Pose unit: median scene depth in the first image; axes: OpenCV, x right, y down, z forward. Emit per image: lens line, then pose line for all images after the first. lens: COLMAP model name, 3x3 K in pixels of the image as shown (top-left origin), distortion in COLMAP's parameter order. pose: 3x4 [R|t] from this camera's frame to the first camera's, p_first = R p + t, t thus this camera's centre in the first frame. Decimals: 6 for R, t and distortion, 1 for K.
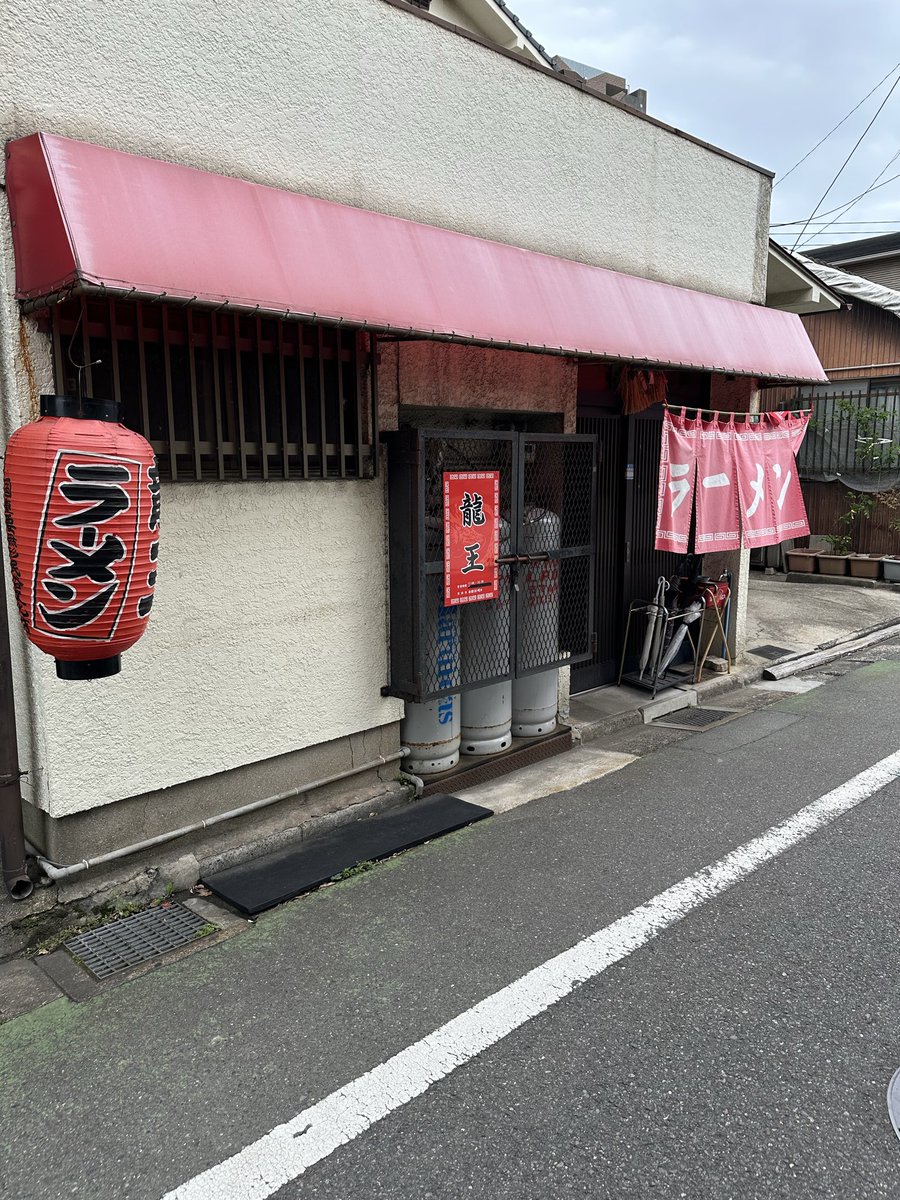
lens RADIAL K [[833.9, 0, 443.3], [0, 833.9, 606.4], [0, 0, 1]] dist [0.042047, -0.026085]
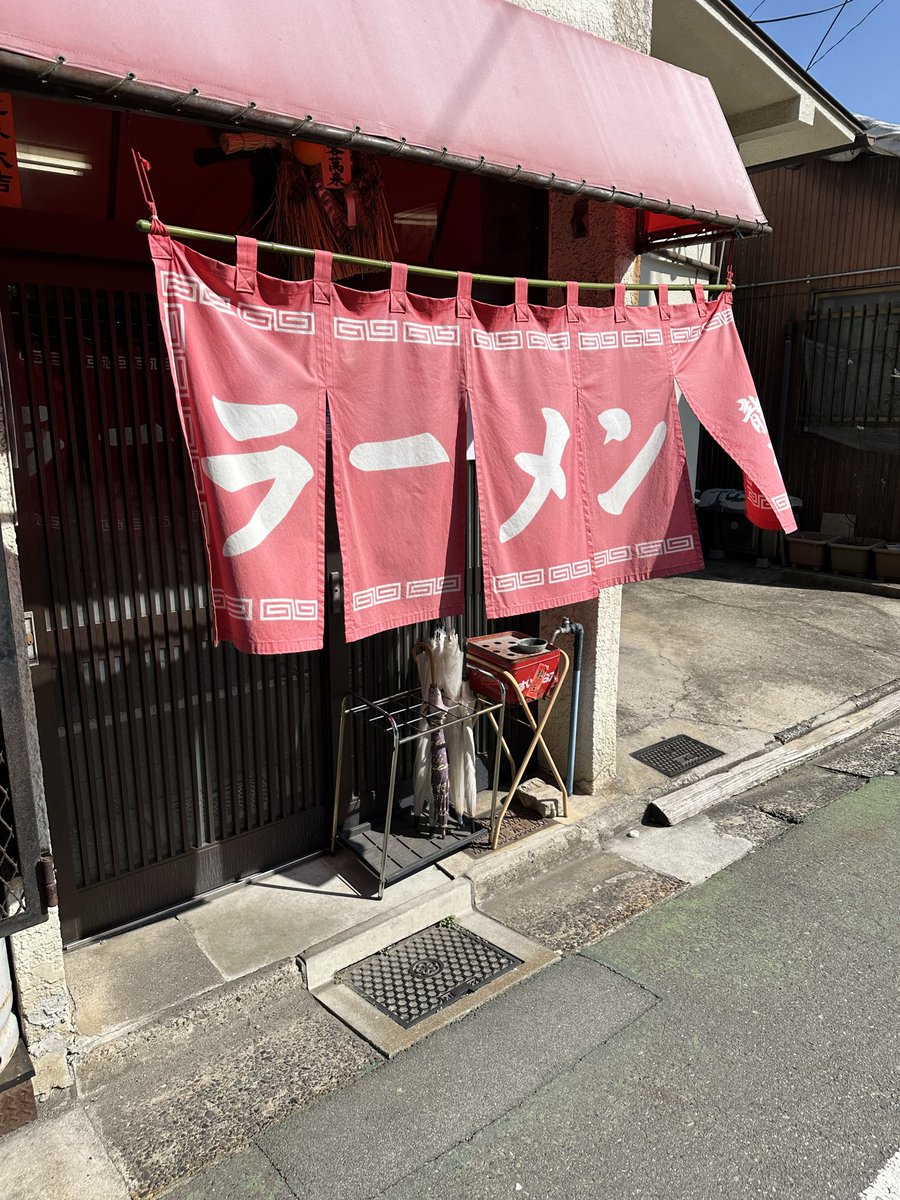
lens RADIAL K [[833.9, 0, 459.0], [0, 833.9, 597.7], [0, 0, 1]] dist [0.042047, -0.026085]
pose [[0.998655, 0.016349, -0.049203, 0.368343], [-0.013690, 0.998452, 0.053903, -0.103265], [0.050008, -0.053157, 0.997333, 0.611570]]
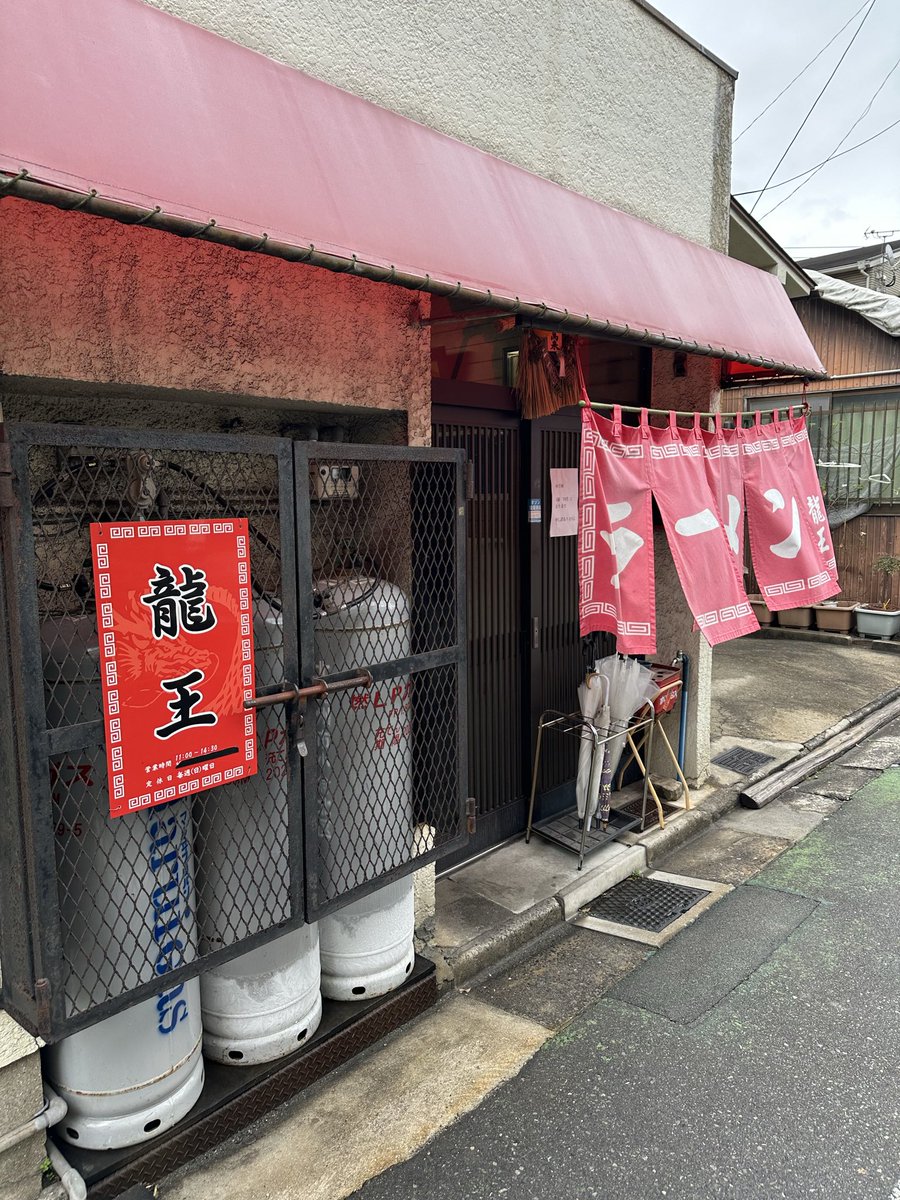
lens RADIAL K [[833.9, 0, 450.4], [0, 833.9, 605.7], [0, 0, 1]] dist [0.042047, -0.026085]
pose [[0.996618, -0.014403, 0.080899, 0.119437], [0.017131, 0.999304, -0.033131, -0.076931], [-0.080365, 0.034405, 0.996172, 0.419139]]
